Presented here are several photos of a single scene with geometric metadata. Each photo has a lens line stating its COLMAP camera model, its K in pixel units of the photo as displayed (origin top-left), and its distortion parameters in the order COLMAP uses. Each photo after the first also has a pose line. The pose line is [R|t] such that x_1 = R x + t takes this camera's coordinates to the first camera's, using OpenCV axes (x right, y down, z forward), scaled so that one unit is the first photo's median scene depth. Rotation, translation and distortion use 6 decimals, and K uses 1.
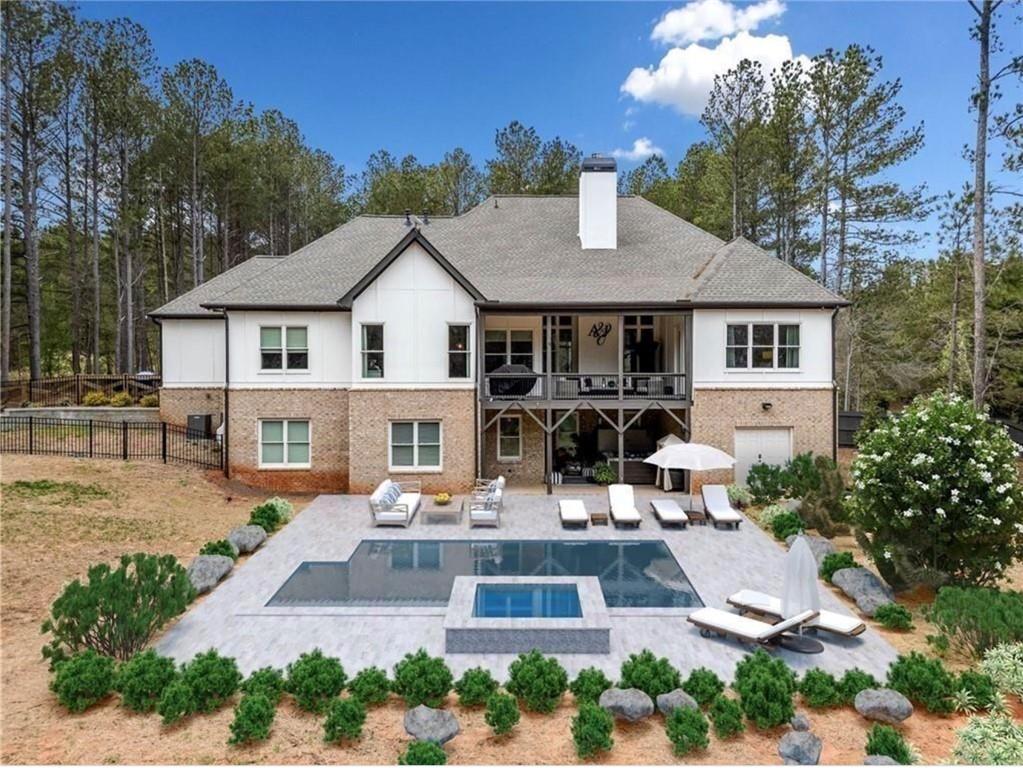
lens RADIAL K [[747.9, 0, 498.9], [0, 747.9, 404.7], [0, 0, 1]] dist [0.104382, -0.001088]
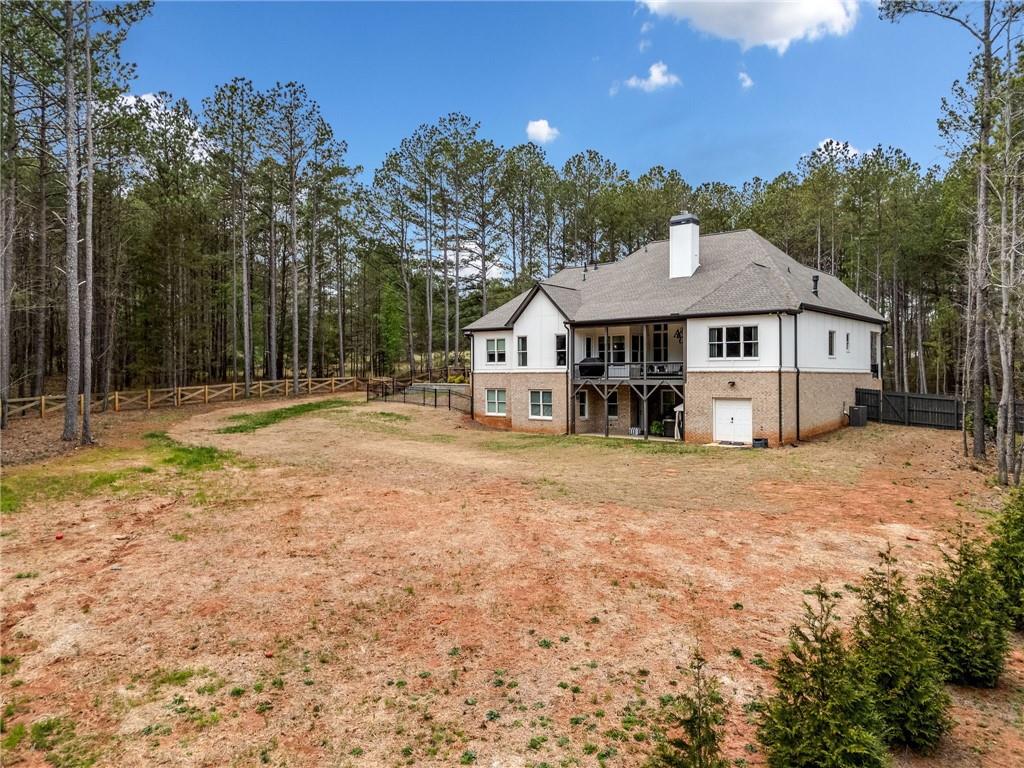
lens RADIAL K [[748.7, 0, 516.6], [0, 748.7, 384.9], [0, 0, 1]] dist [0.104382, -0.001088]
pose [[0.740798, 0.008198, -0.671678, 1.007110], [-0.021884, 0.999689, -0.011934, 0.030112], [0.671371, 0.023540, 0.740747, -0.336530]]
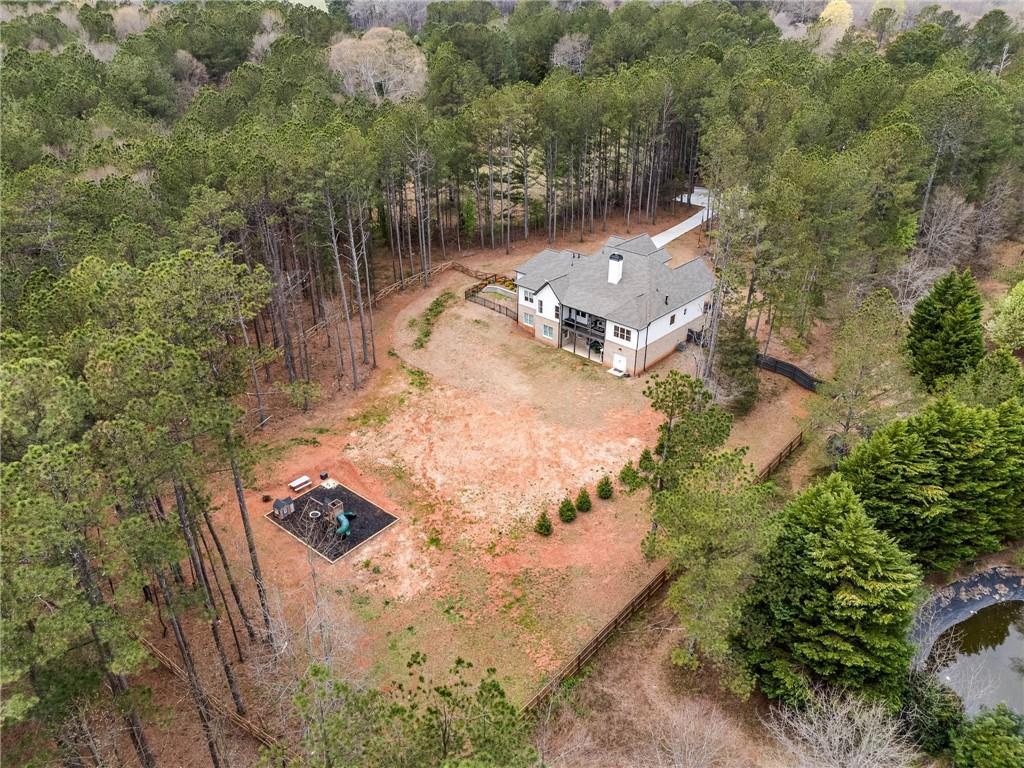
lens RADIAL K [[748.7, 0, 510.5], [0, 748.7, 389.1], [0, 0, 1]] dist [0.104382, -0.001088]
pose [[0.694121, 0.346535, -0.630959, 2.309776], [-0.022404, 0.886480, 0.462224, -1.472348], [0.719510, -0.306704, 0.623088, -1.670544]]
